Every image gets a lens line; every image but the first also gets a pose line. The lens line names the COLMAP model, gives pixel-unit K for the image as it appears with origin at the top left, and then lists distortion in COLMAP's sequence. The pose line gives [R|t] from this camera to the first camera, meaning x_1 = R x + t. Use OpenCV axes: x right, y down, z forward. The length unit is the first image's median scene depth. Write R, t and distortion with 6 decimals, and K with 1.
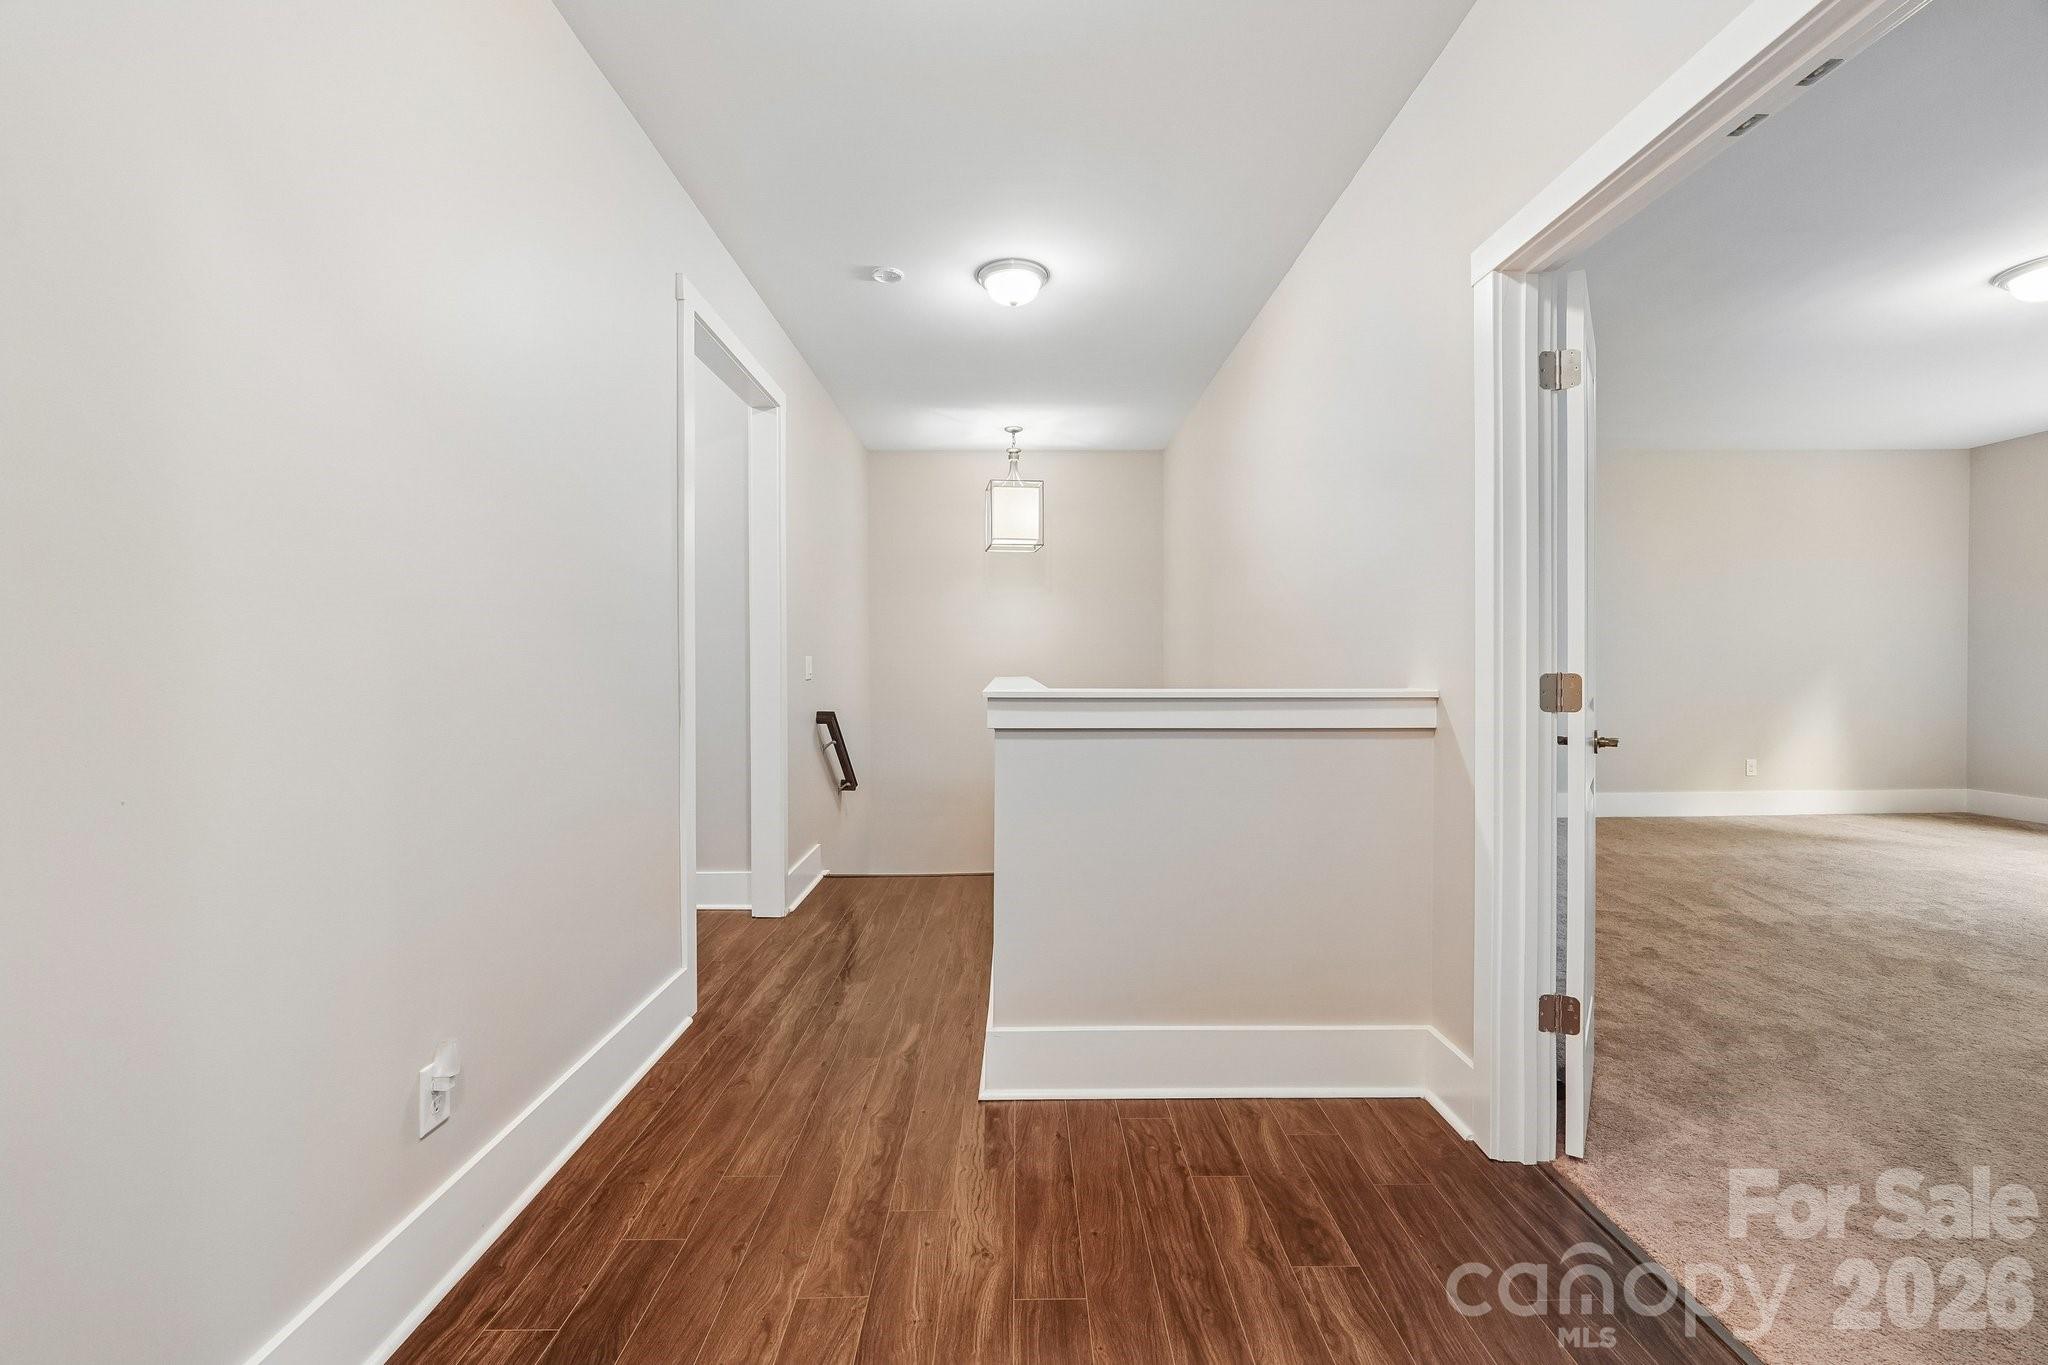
lens RADIAL K [[867.1, 0, 1020.2], [0, 867.1, 677.0], [0, 0, 1]] dist [0.001991, 0.000999]
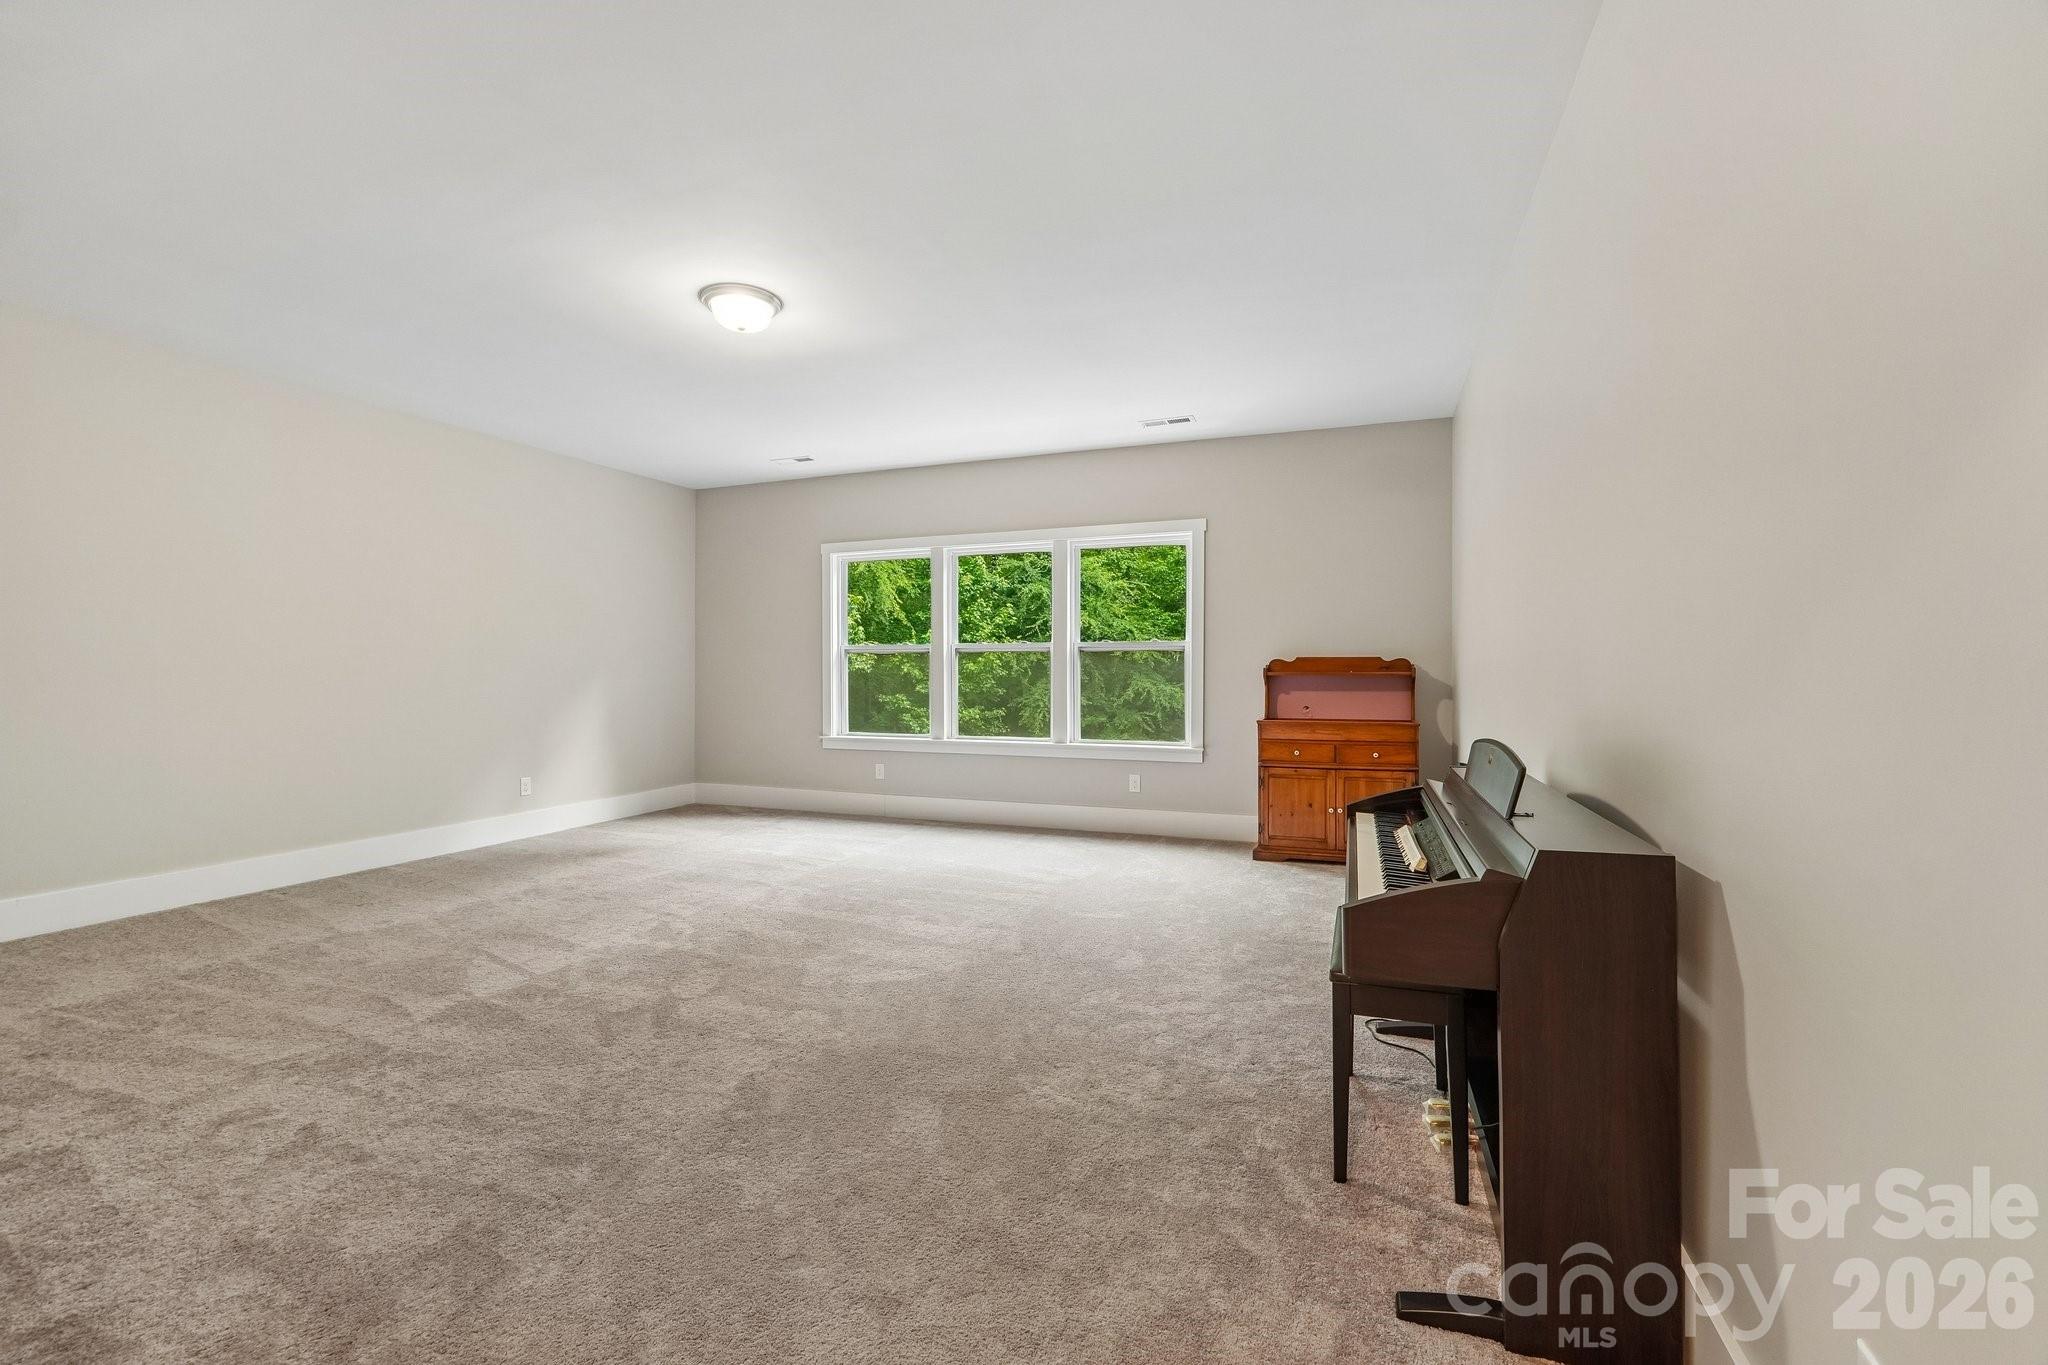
lens RADIAL K [[867.1, 0, 1021.9], [0, 867.1, 679.3], [0, 0, 1]] dist [0.001991, 0.000999]
pose [[0.381934, 0.003656, 0.924182, 0.336989], [0.002481, 0.999985, -0.004981, -0.008439], [-0.924186, 0.004195, 0.381919, 0.278560]]
